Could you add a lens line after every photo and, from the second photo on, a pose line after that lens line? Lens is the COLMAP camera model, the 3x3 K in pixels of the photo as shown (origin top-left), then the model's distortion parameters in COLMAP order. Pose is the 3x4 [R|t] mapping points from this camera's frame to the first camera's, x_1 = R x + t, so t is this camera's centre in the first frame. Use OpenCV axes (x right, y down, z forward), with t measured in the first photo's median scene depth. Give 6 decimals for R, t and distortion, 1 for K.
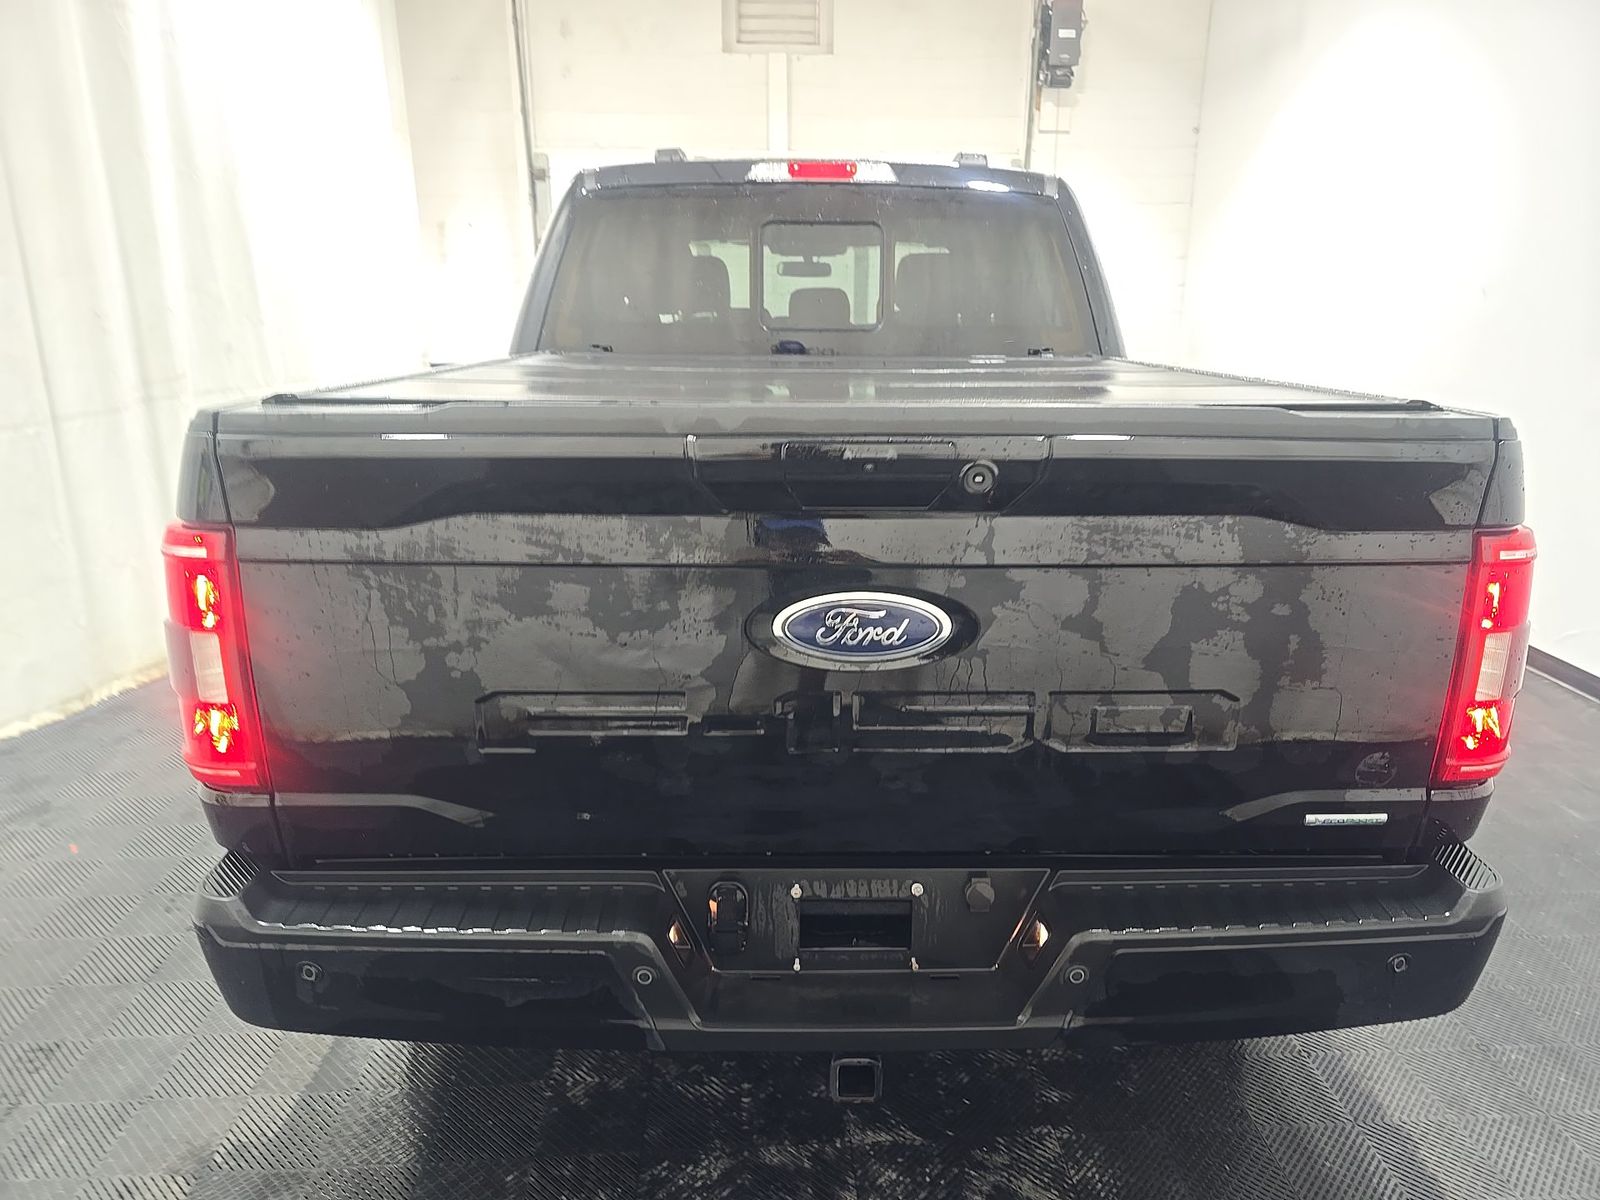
lens RADIAL K [[1066.2, 0, 821.7], [0, 1066.2, 601.6], [0, 0, 1]] dist [0.040810, -0.044136]
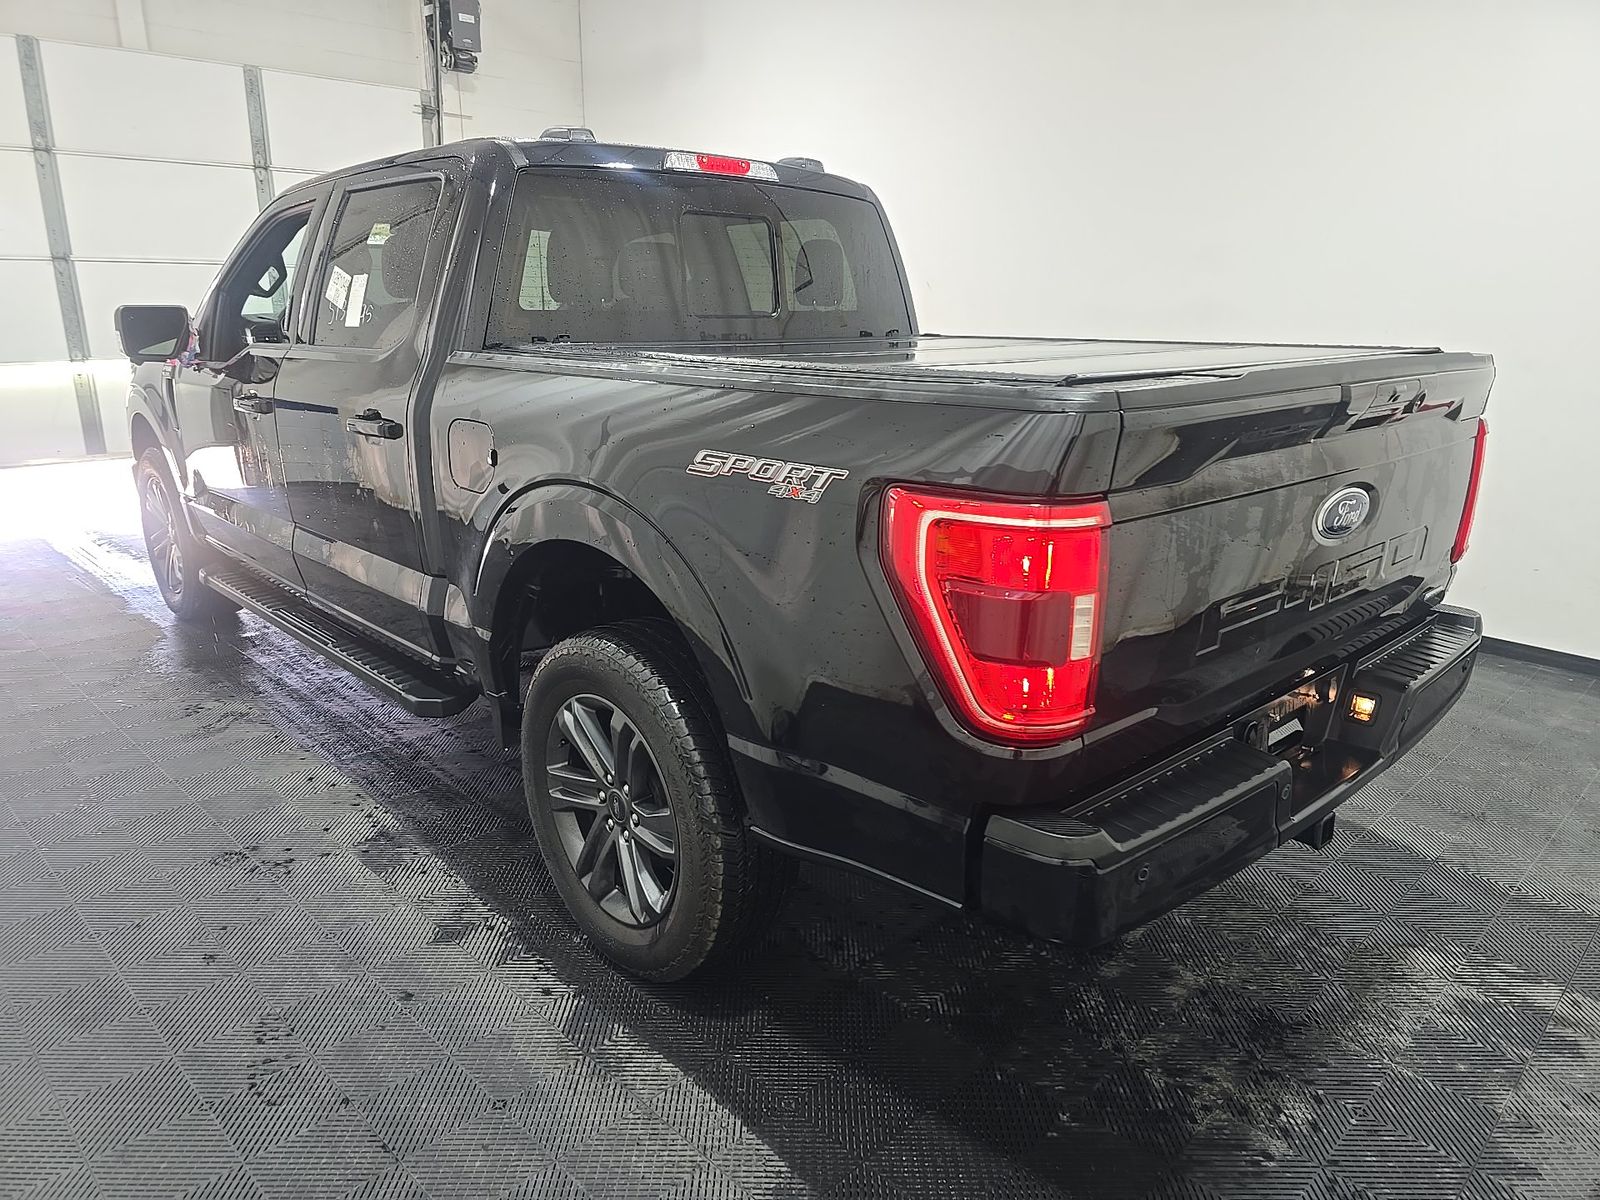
lens RADIAL K [[1066.2, 0, 821.7], [0, 1066.2, 601.6], [0, 0, 1]] dist [0.040810, -0.044136]
pose [[0.755044, -0.181421, 0.630075, -0.668042], [0.174557, 0.981897, 0.073544, -0.041380], [-0.632011, 0.054455, 0.773044, 0.147812]]
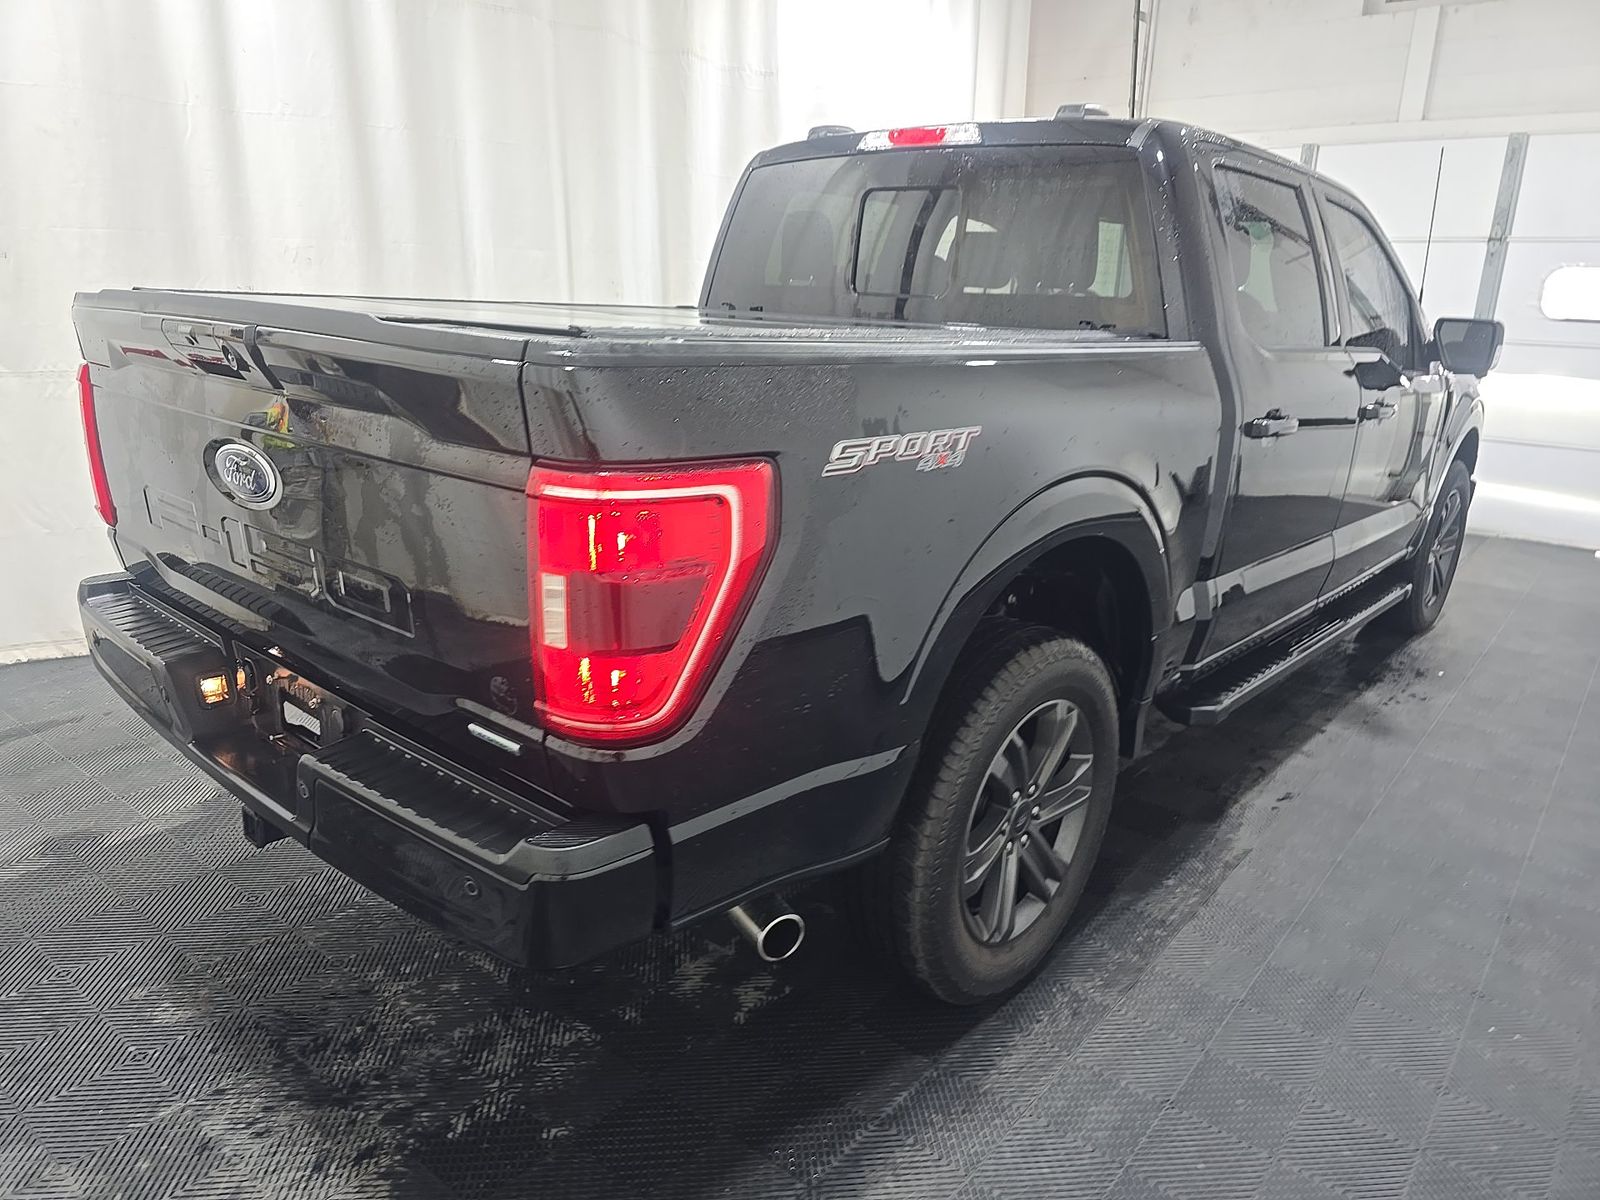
lens RADIAL K [[1087.7, 0, 843.5], [0, 1087.7, 602.2], [0, 0, 1]] dist [0.005825, -0.002463]
pose [[0.740832, 0.202991, -0.640283, 0.691398], [-0.208779, 0.975614, 0.067737, -0.030829], [0.638419, 0.083496, 0.765147, 0.212020]]
